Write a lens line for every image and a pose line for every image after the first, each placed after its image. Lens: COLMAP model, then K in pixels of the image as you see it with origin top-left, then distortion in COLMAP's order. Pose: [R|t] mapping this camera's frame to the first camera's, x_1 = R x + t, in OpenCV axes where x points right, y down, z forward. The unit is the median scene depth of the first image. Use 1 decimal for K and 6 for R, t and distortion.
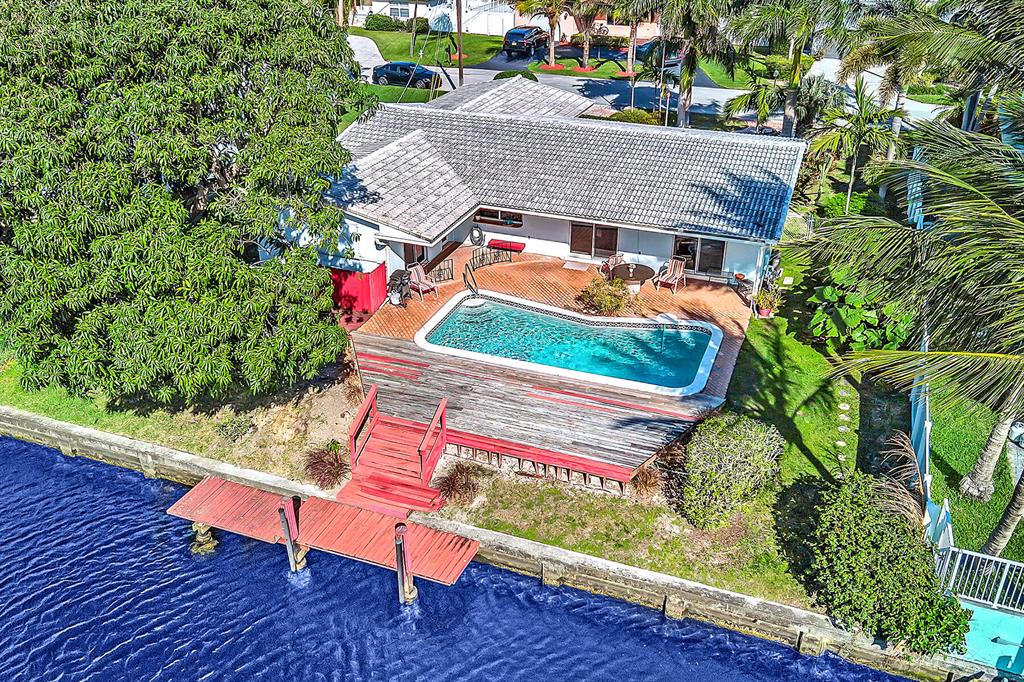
lens RADIAL K [[884.6, 0, 514.1], [0, 884.6, 341.1], [0, 0, 1]] dist [0.031631, 0.011901]
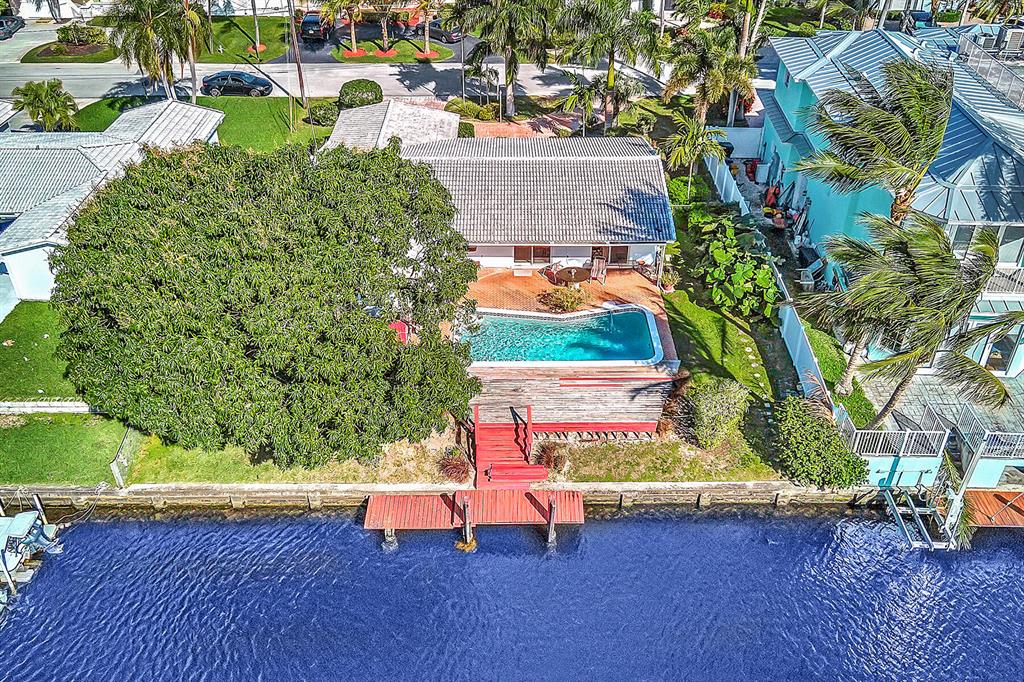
lens RADIAL K [[884.6, 0, 514.0], [0, 884.6, 340.7], [0, 0, 1]] dist [0.031631, 0.011901]
pose [[0.930511, -0.207818, 0.301596, -0.523474], [0.170302, 0.974506, 0.146063, -0.259707], [-0.324262, -0.084551, 0.942181, -0.377341]]
